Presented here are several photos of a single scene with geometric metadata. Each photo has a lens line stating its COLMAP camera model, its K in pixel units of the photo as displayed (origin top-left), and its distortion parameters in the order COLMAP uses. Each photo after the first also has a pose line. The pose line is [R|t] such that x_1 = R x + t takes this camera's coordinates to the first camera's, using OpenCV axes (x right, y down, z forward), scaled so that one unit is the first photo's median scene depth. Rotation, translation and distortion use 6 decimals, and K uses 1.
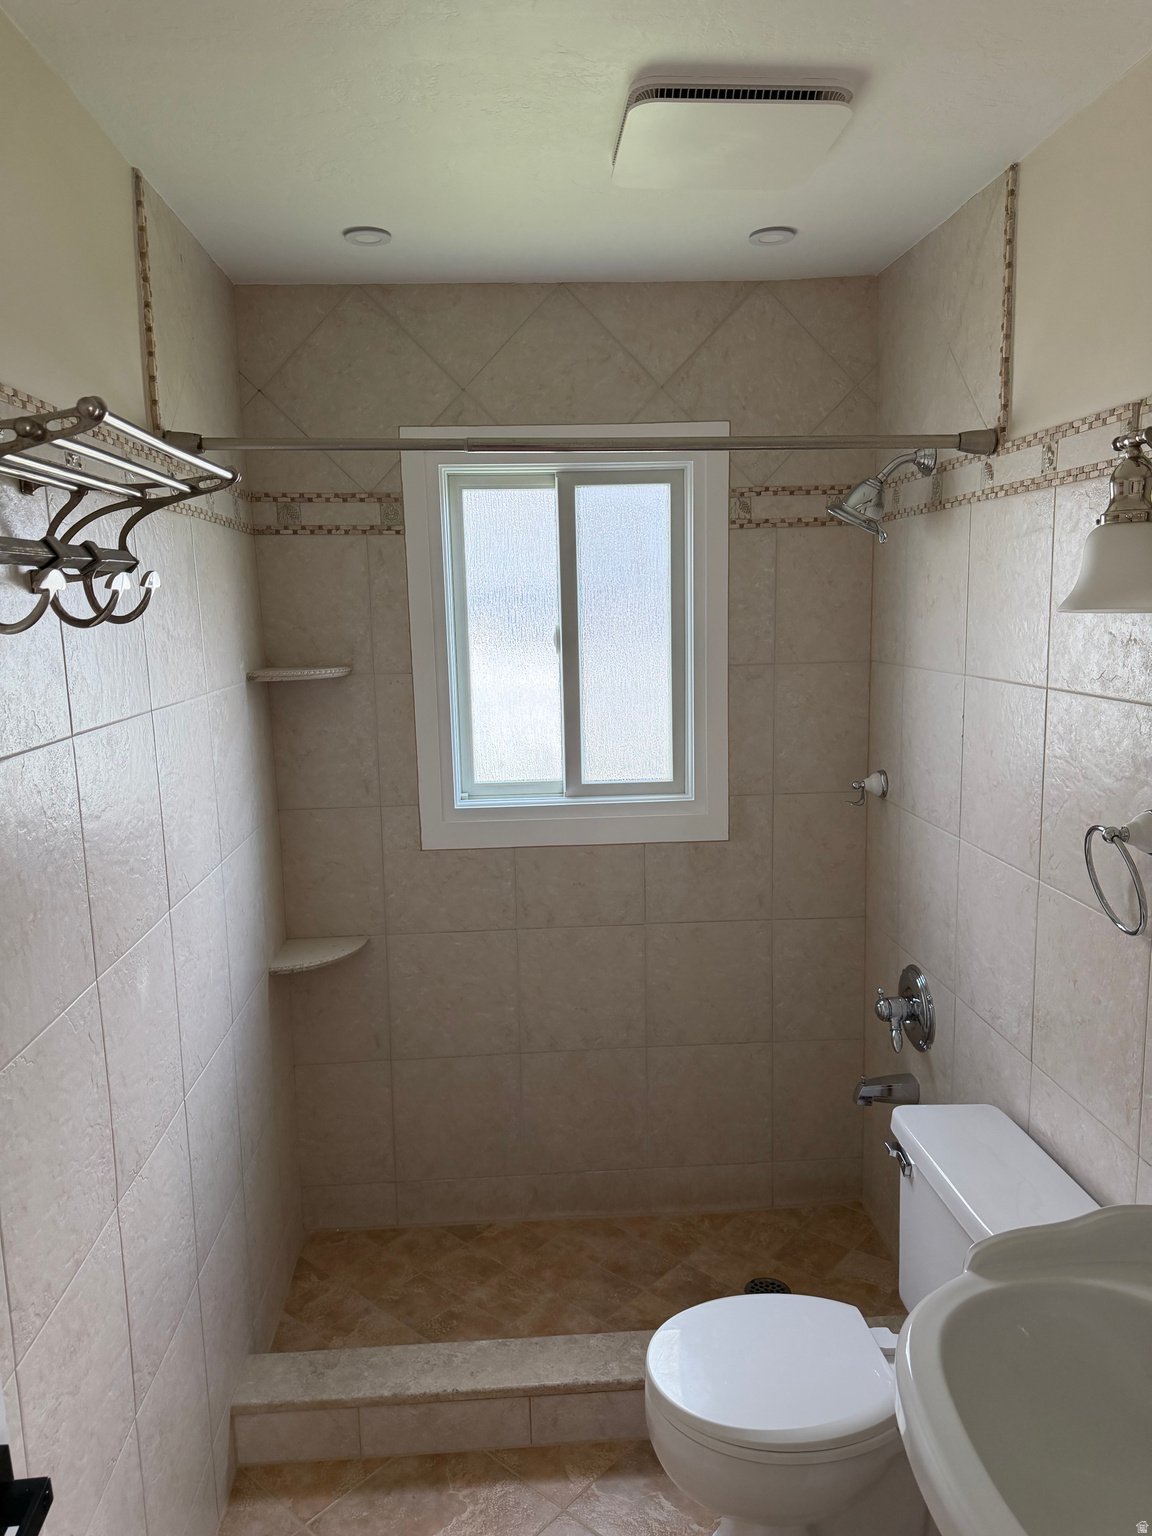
lens RADIAL K [[1079.3, 0, 555.8], [0, 1079.3, 764.9], [0, 0, 1]] dist [0.072673, -0.103167]
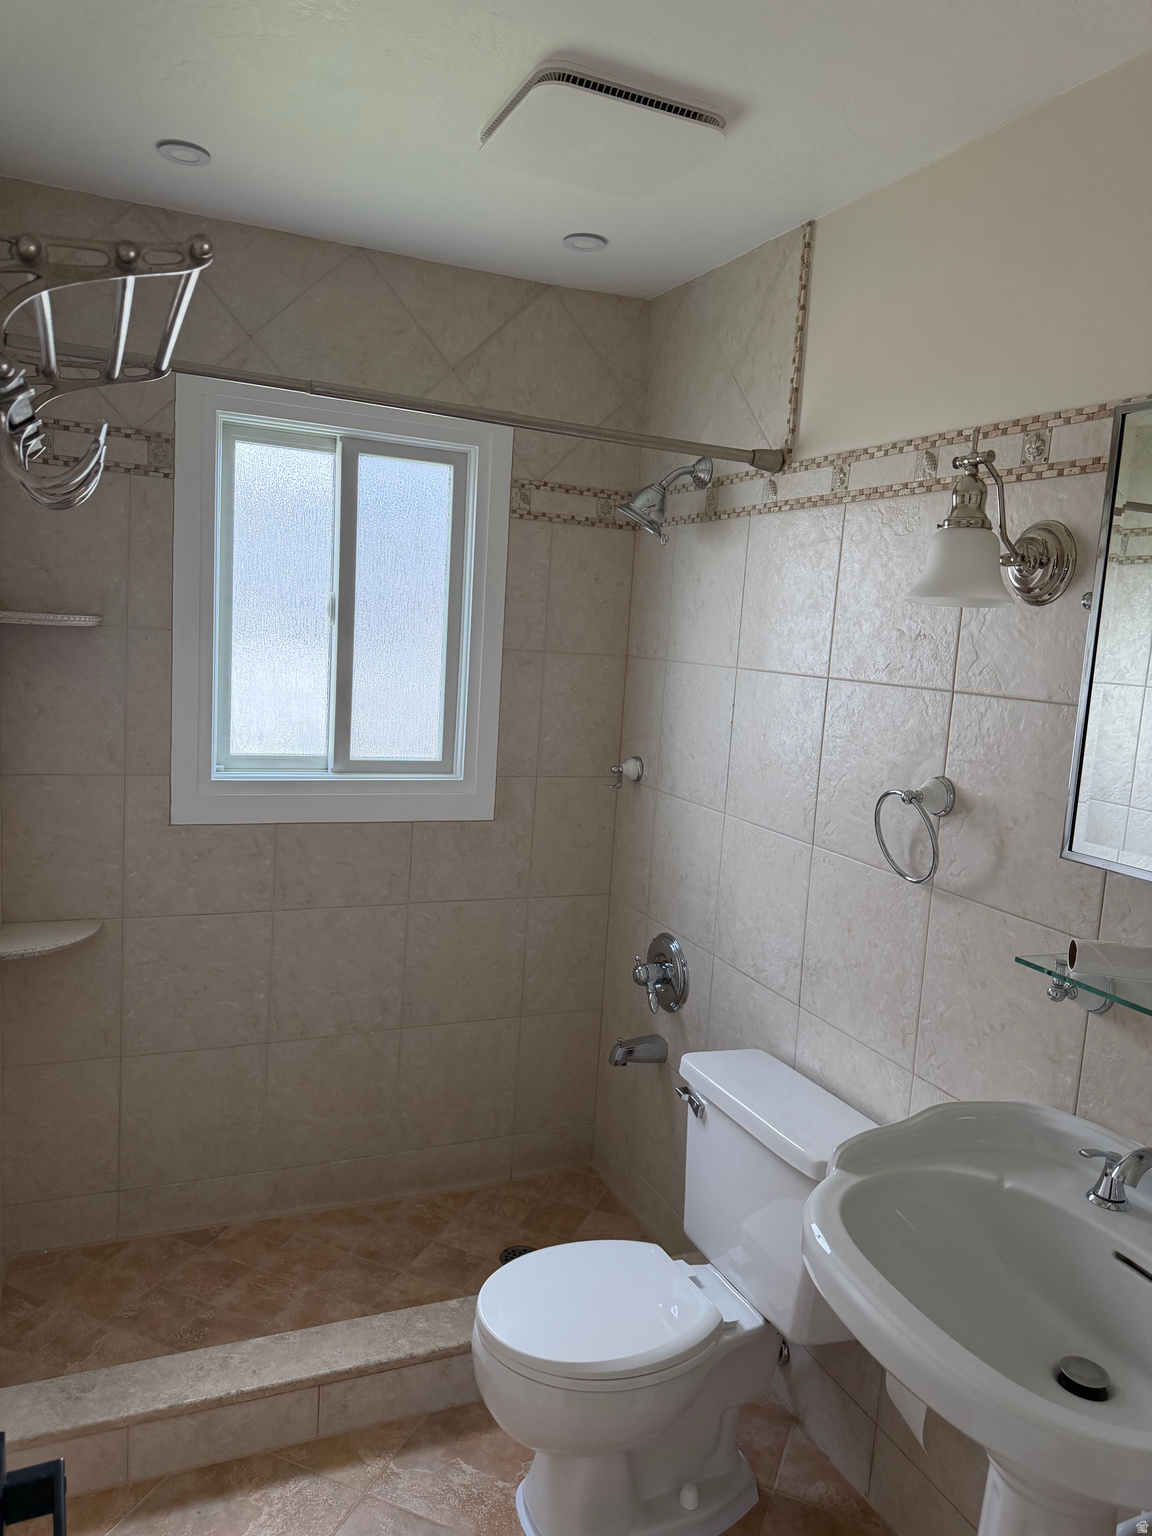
lens RADIAL K [[1079.3, 0, 555.8], [0, 1079.3, 764.9], [0, 0, 1]] dist [0.072673, -0.103167]
pose [[0.935312, 0.039838, 0.351575, -0.154682], [-0.033894, 0.999160, -0.023049, 0.040807], [-0.352198, 0.009642, 0.935876, 0.021480]]
